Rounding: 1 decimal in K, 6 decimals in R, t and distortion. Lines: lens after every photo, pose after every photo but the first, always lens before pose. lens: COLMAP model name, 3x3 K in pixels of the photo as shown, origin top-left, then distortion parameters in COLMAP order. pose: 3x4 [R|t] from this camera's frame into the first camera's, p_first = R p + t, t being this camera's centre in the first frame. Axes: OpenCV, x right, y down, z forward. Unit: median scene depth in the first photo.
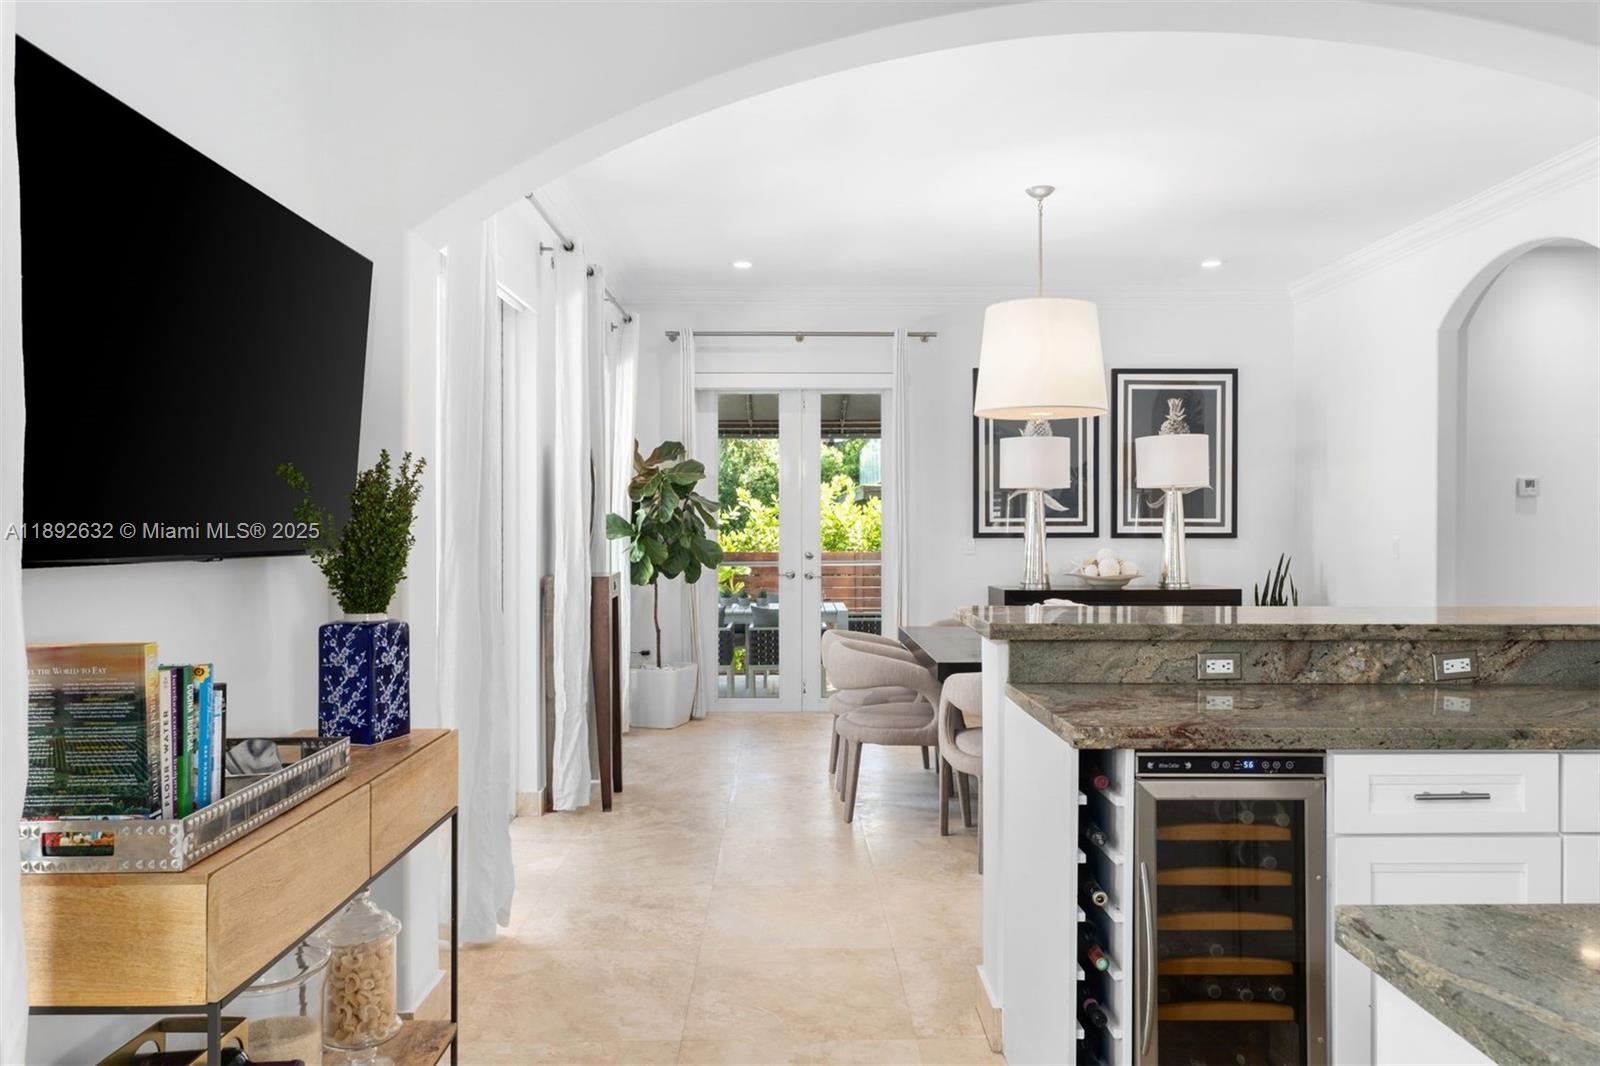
lens RADIAL K [[1097.0, 0, 803.5], [0, 1097.0, 528.1], [0, 0, 1]] dist [-0.003620, 0.000526]
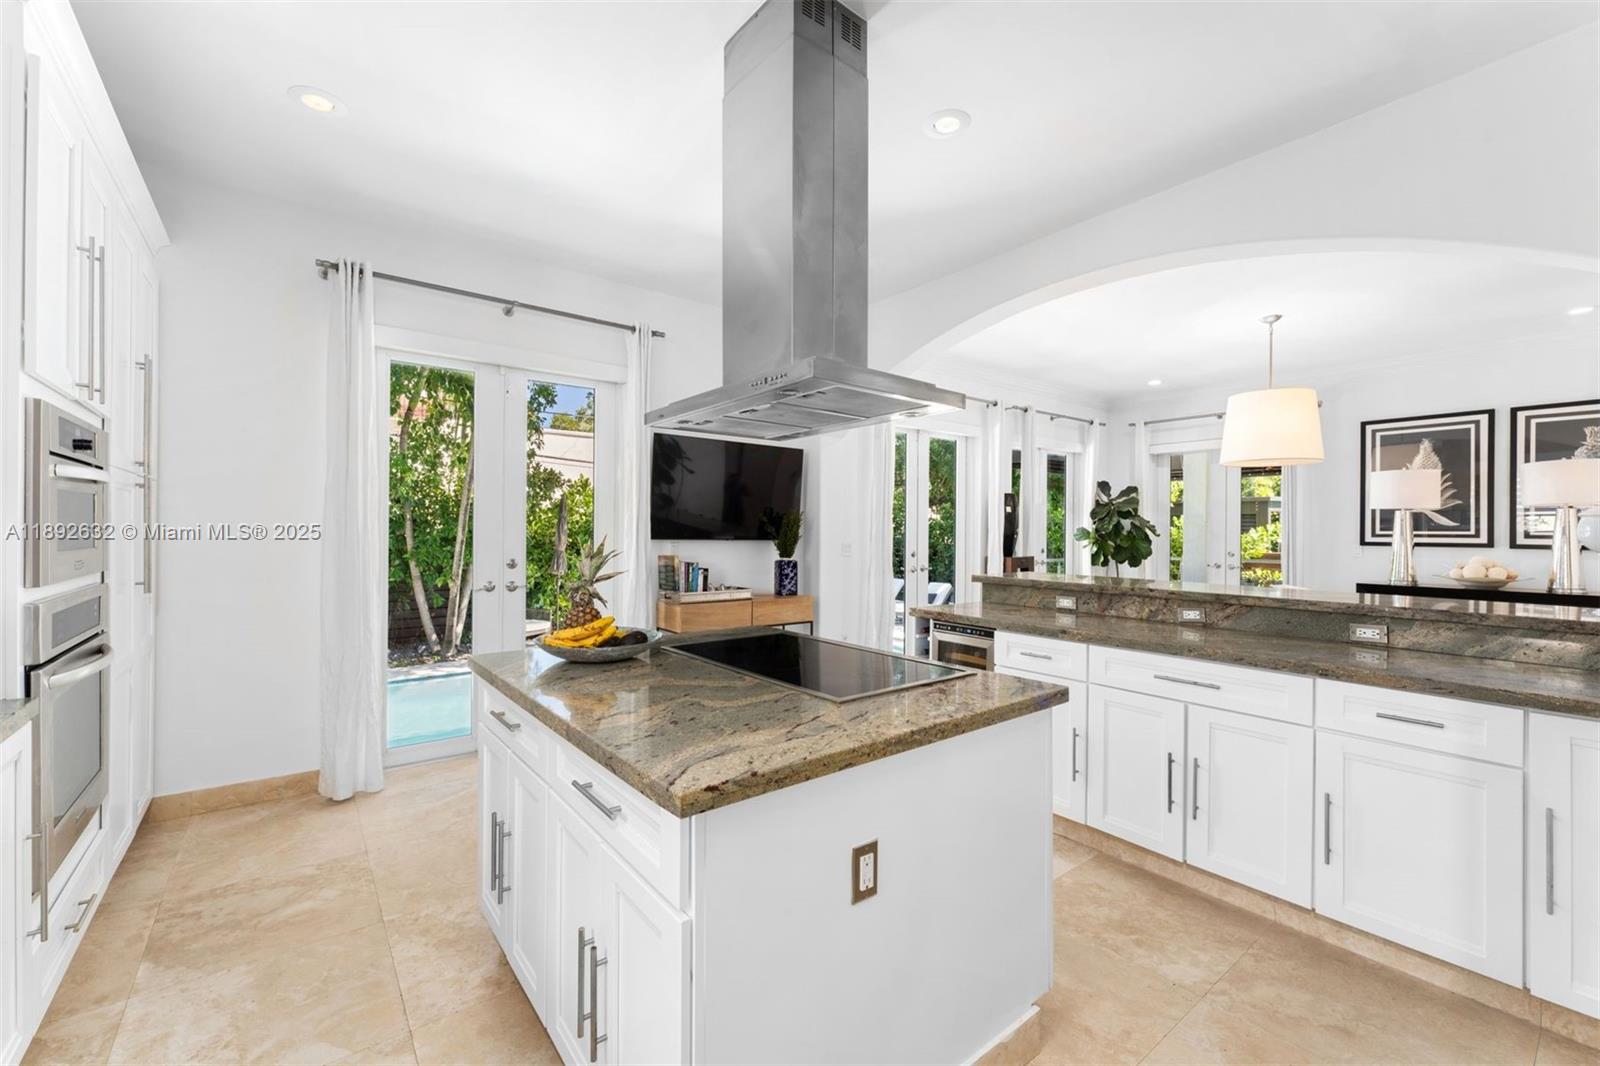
lens RADIAL K [[648.9, 0, 792.7], [0, 648.9, 530.5], [0, 0, 1]] dist [-0.000636, -0.000728]
pose [[0.606884, 0.006067, -0.794767, 0.516628], [-0.010510, 0.999945, -0.000392, -0.002645], [0.794721, 0.008591, 0.606914, -0.083100]]
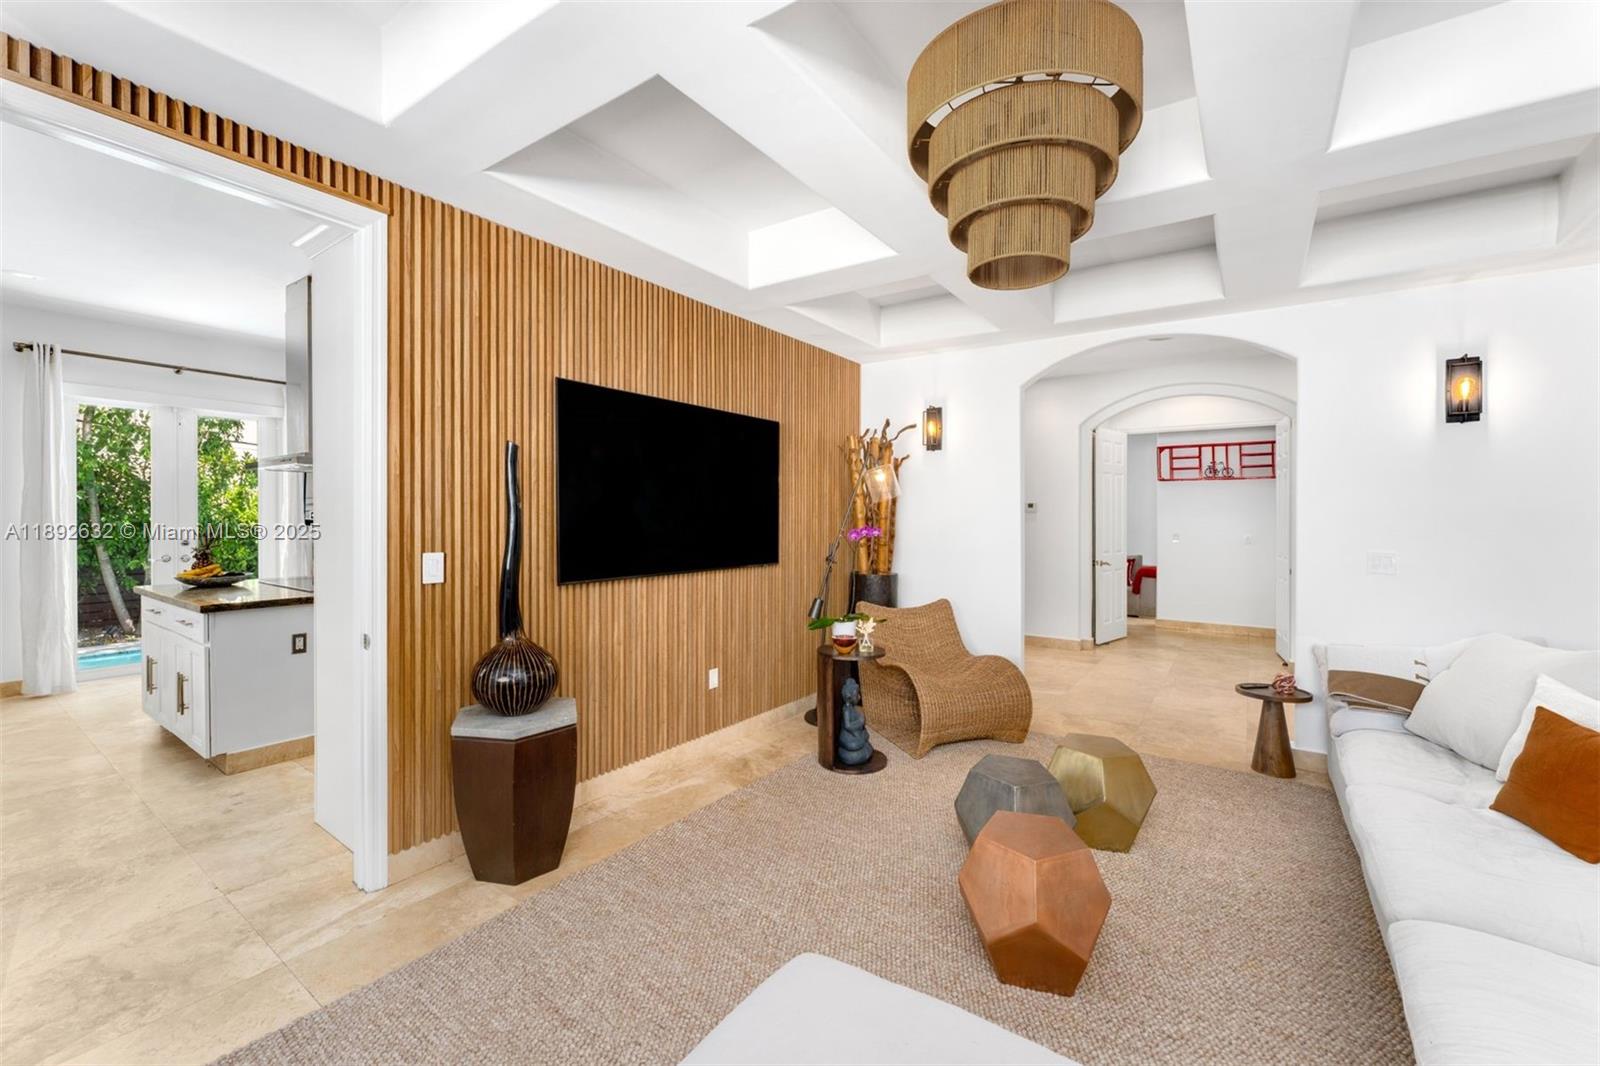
lens RADIAL K [[648.9, 0, 802.5], [0, 648.9, 524.5], [0, 0, 1]] dist [-0.000636, -0.000728]
pose [[0.812178, 0.018822, -0.583106, 1.135422], [-0.011707, 0.999804, 0.015967, -0.019314], [0.583292, -0.006141, 0.812239, -0.157156]]
